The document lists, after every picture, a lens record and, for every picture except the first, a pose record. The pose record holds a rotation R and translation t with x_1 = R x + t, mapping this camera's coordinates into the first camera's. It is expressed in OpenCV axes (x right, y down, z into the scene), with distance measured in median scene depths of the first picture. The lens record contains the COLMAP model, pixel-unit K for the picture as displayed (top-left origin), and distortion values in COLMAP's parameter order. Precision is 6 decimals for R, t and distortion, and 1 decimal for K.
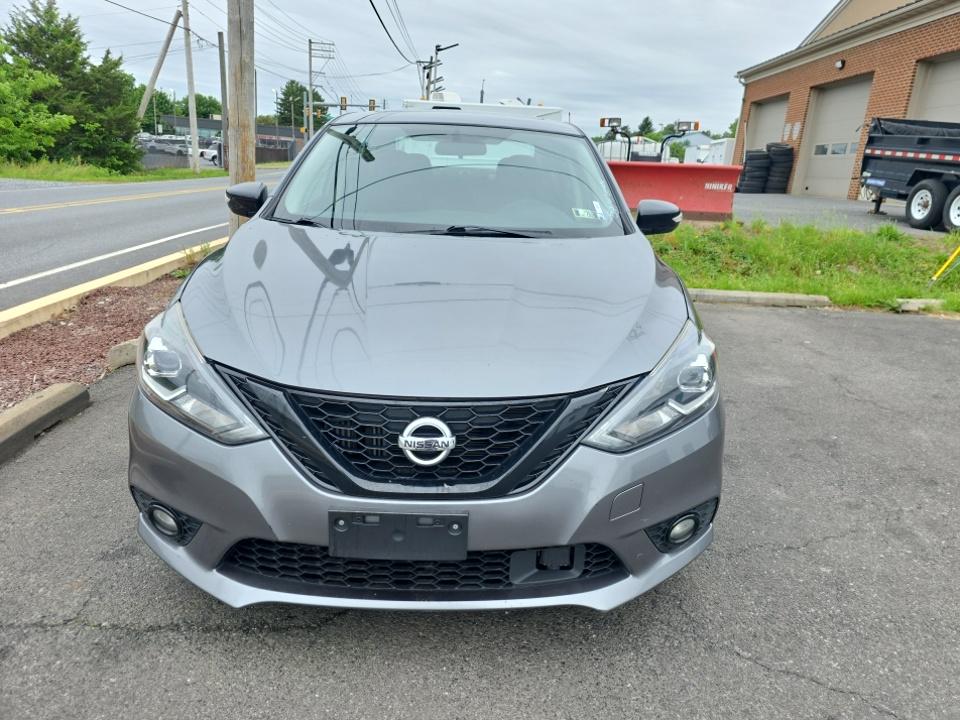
lens RADIAL K [[647.7, 0, 481.9], [0, 647.7, 354.4], [0, 0, 1]] dist [0.062650, -0.056697]
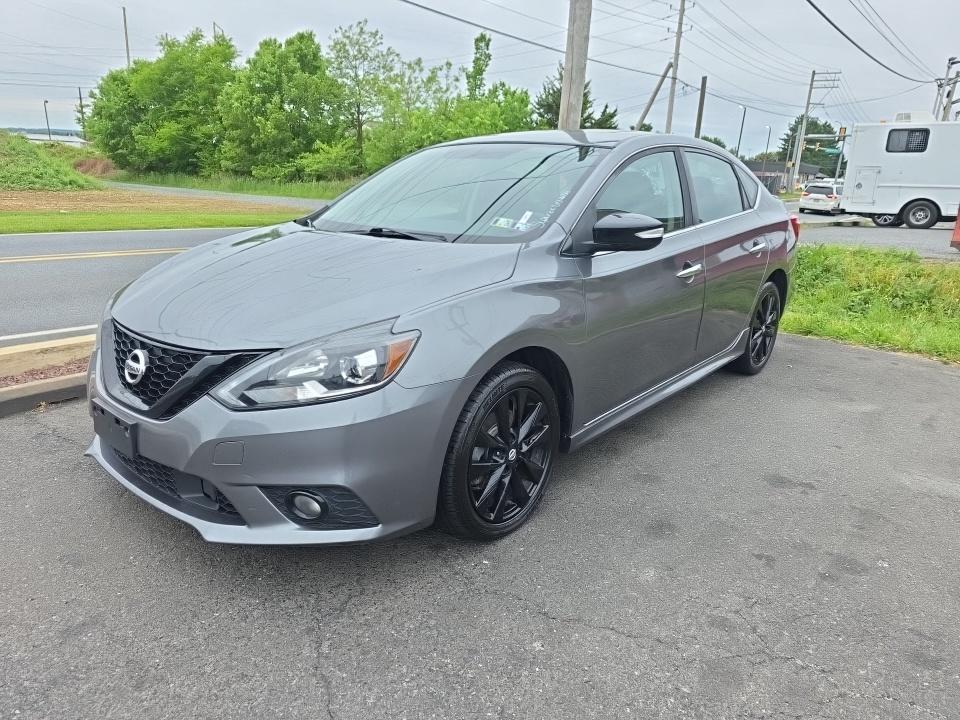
lens RADIAL K [[633.0, 0, 480.0], [0, 633.0, 360.0], [0, 0, 1]] dist [0.054315, -0.046877]
pose [[0.749559, 0.159513, -0.642430, 0.558891], [-0.184993, 0.982339, 0.028070, -0.021618], [0.635562, 0.097805, 0.765830, 0.181692]]
